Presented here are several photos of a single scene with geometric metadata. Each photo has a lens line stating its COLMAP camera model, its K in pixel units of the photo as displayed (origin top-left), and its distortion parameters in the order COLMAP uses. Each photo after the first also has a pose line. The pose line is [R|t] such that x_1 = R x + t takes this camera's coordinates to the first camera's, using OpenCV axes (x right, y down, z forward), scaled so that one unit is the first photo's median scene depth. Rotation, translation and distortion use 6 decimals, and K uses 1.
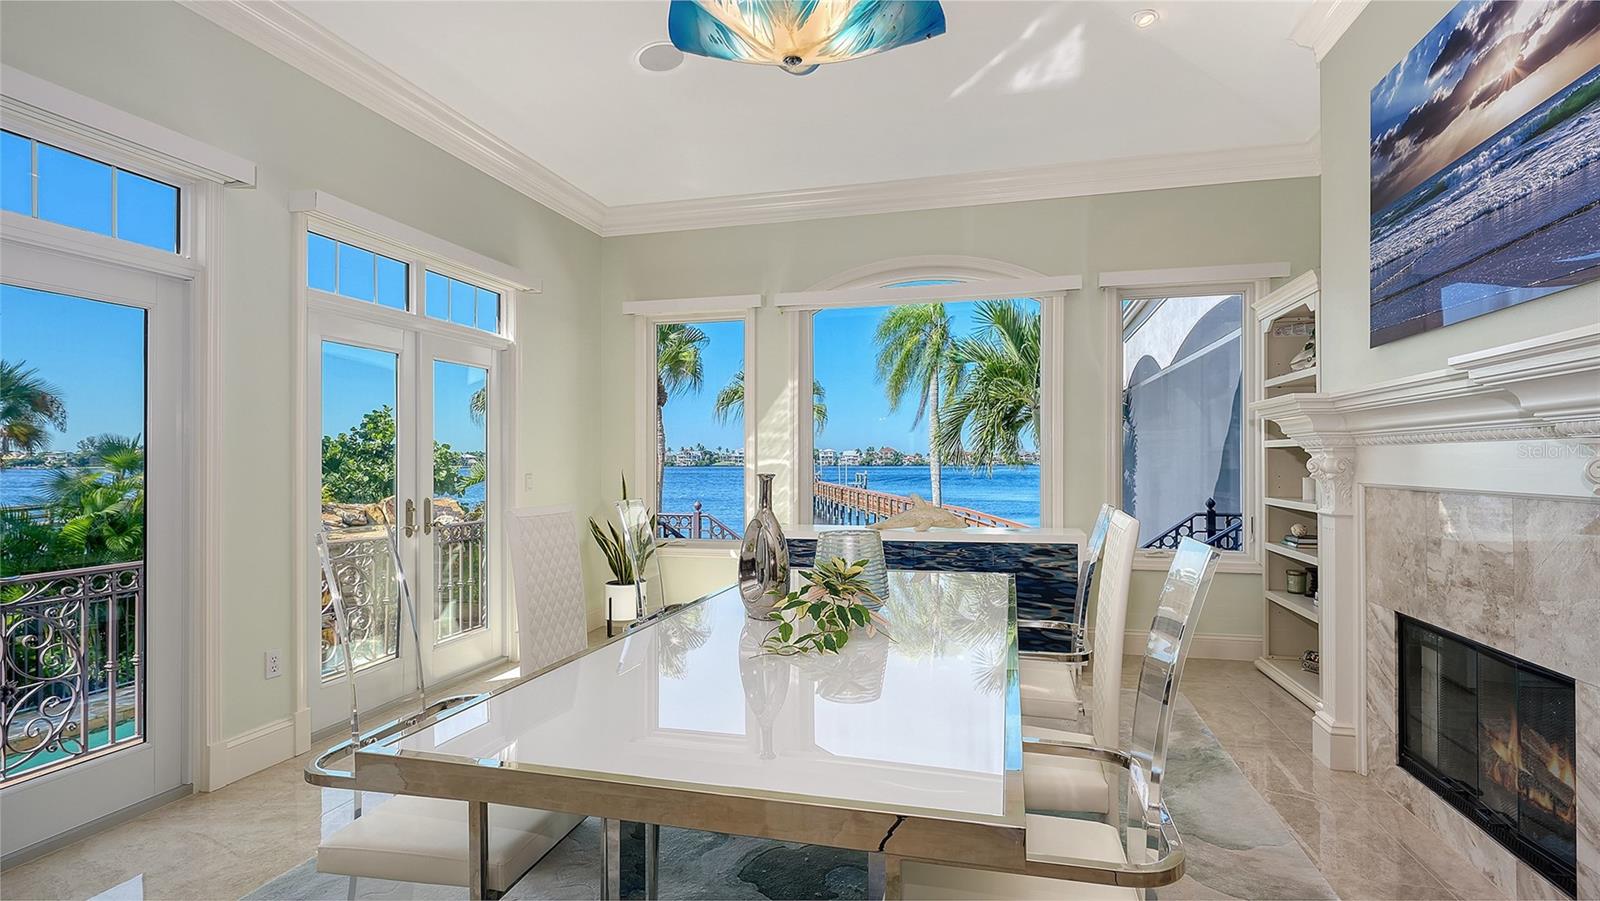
lens RADIAL K [[761.4, 0, 802.8], [0, 761.4, 453.2], [0, 0, 1]] dist [0.003398, 0.001856]
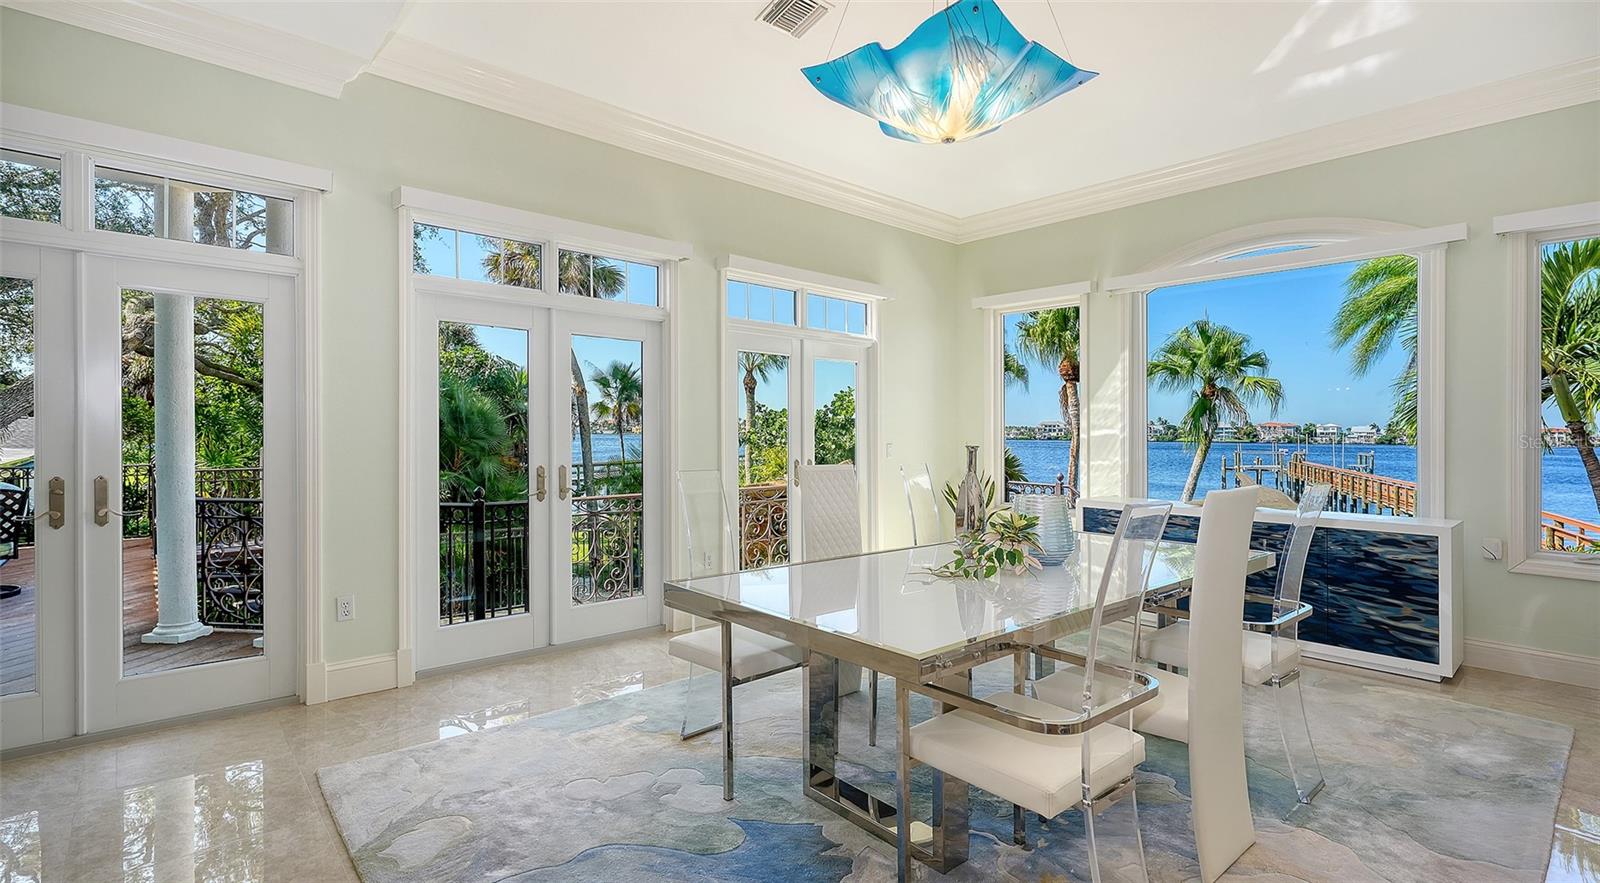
lens RADIAL K [[737.6, 0, 806.9], [0, 737.6, 437.3], [0, 0, 1]] dist [0.000734, -0.000386]
pose [[0.831182, 0.015271, -0.555790, 0.300293], [-0.007170, 0.999834, 0.016750, -0.004215], [0.555954, -0.009937, 0.831154, -0.137965]]
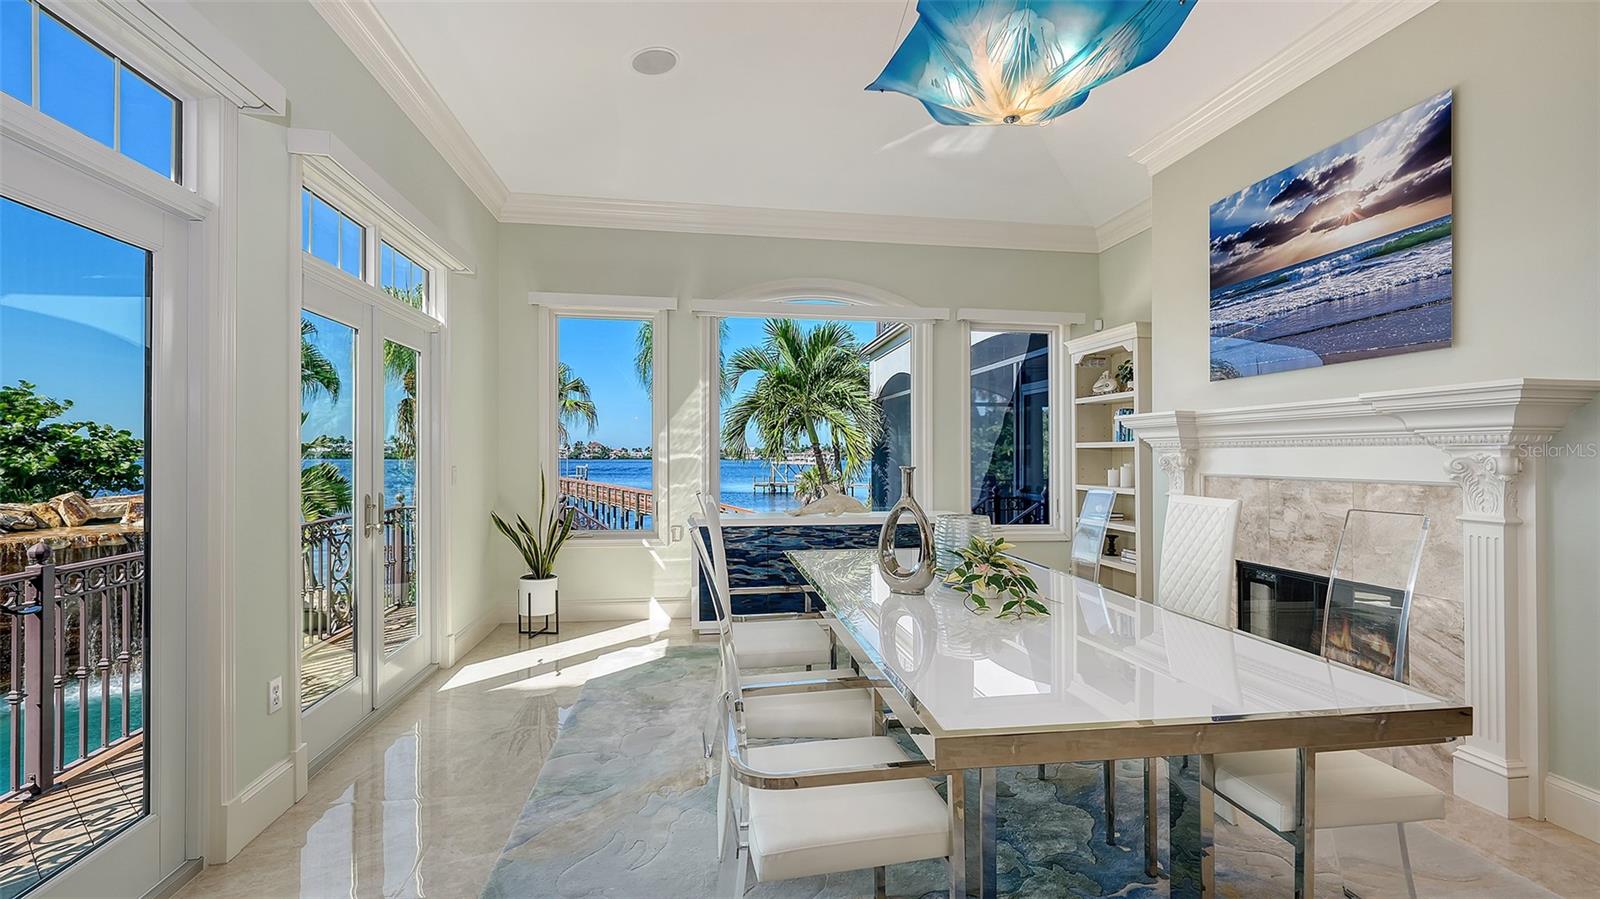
lens RADIAL K [[681.6, 0, 792.1], [0, 681.6, 450.9], [0, 0, 1]] dist [0.001329, -0.000338]
pose [[0.920330, 0.010516, 0.391001, -0.430289], [-0.011995, 0.999927, 0.001340, 0.002764], [-0.390959, -0.005923, 0.920389, 0.093097]]
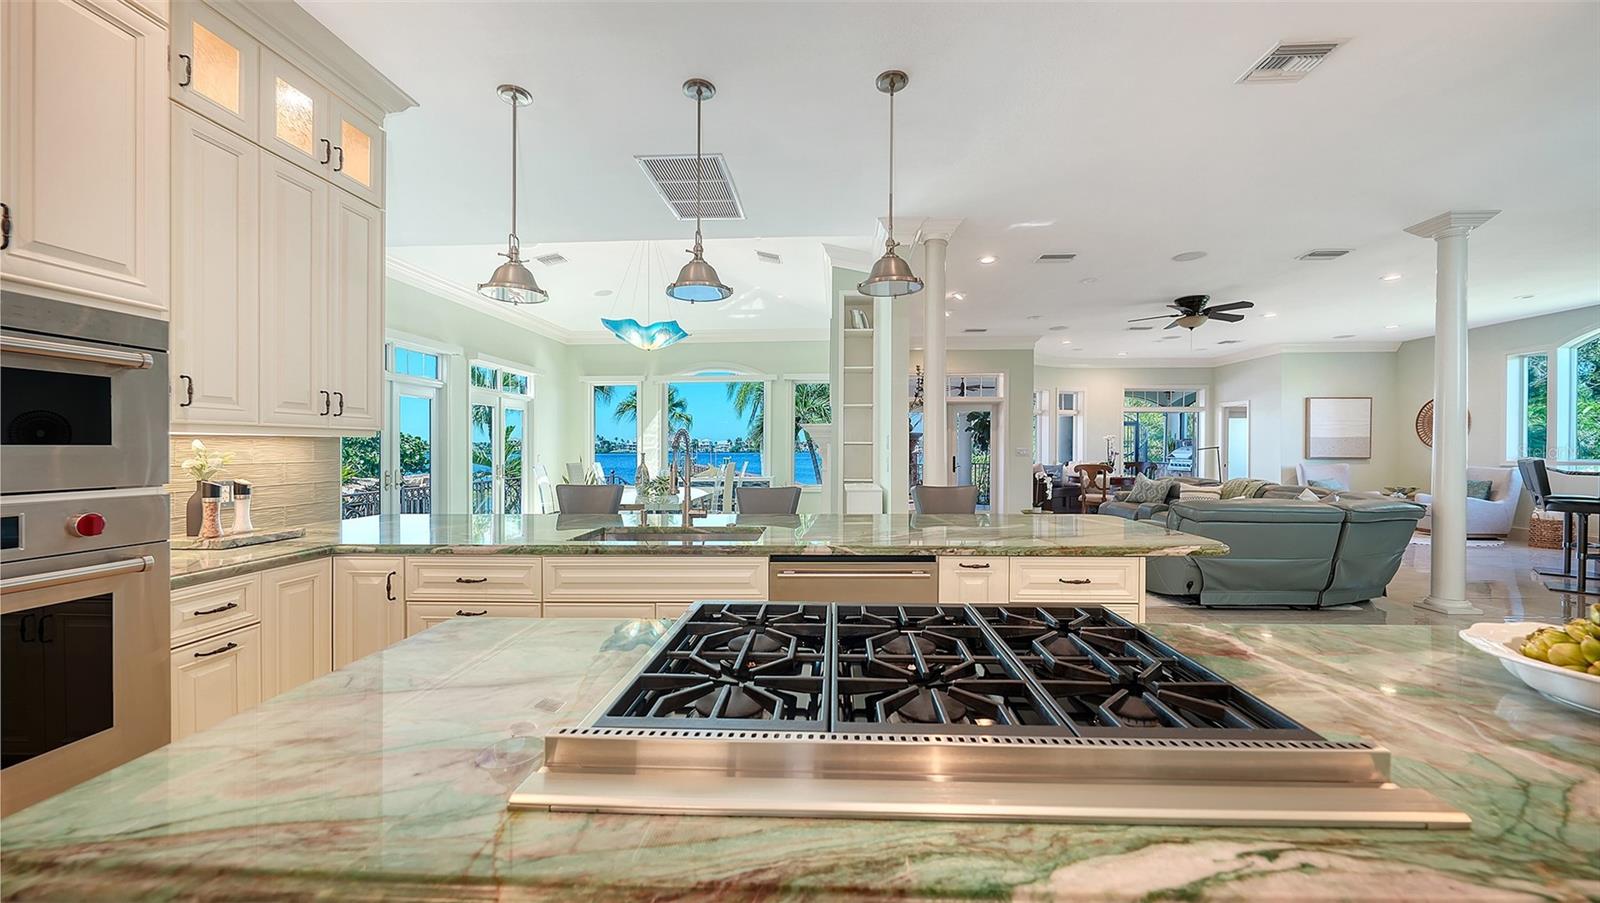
lens RADIAL K [[600.7, 0, 814.3], [0, 600.7, 450.1], [0, 0, 1]] dist [-0.010828, -0.000025]
pose [[0.976527, -0.001300, 0.215392, 0.086480], [-0.001605, 0.999910, 0.013314, -0.020953], [-0.215390, -0.013347, 0.976437, -1.318370]]
